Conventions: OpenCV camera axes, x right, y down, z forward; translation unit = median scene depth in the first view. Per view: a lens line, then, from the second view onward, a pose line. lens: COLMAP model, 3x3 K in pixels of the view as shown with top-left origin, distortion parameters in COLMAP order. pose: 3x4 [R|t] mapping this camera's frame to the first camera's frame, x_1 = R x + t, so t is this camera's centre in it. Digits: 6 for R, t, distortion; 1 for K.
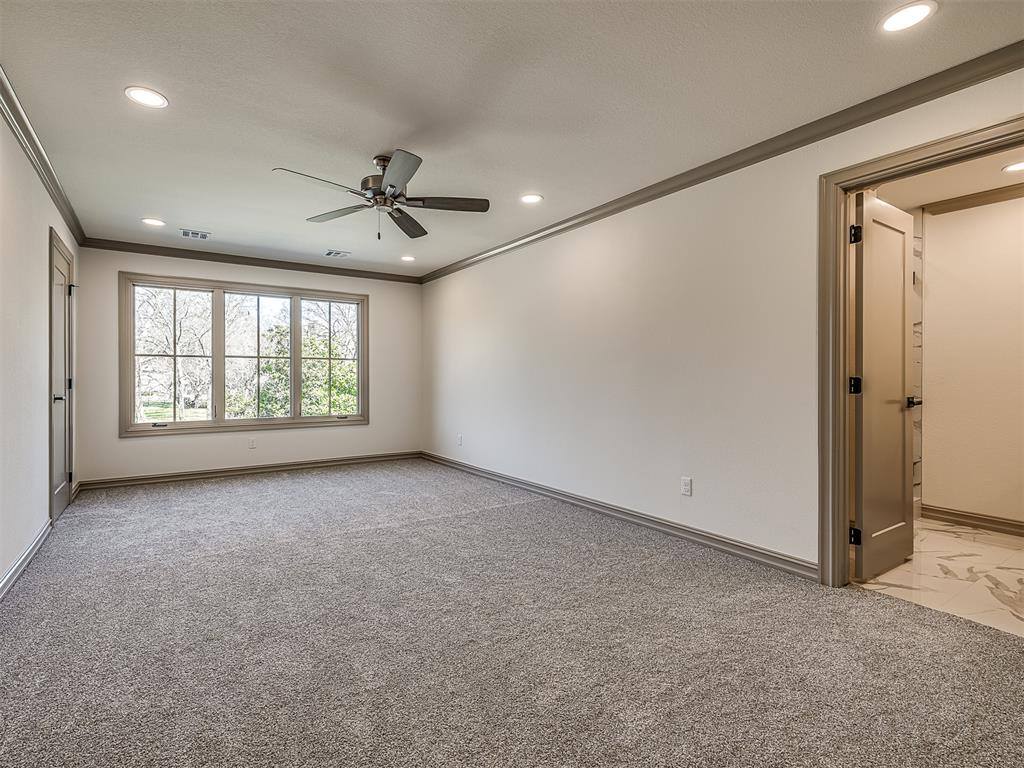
lens RADIAL K [[504.7, 0, 499.4], [0, 504.7, 378.9], [0, 0, 1]] dist [0.001736, 0.000490]
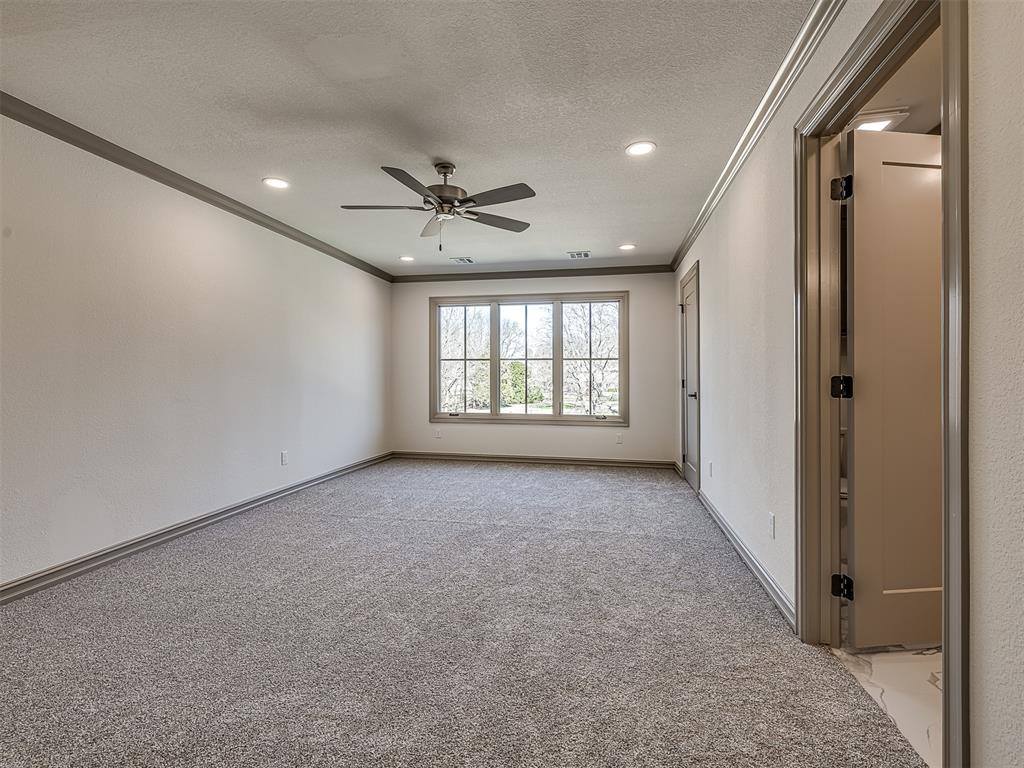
lens RADIAL K [[504.7, 0, 491.4], [0, 504.7, 368.5], [0, 0, 1]] dist [0.001736, 0.000490]
pose [[0.684757, -0.011233, -0.728685, 0.293561], [-0.005212, 0.999780, -0.020310, 0.001261], [0.728753, 0.017705, 0.684548, 0.182209]]
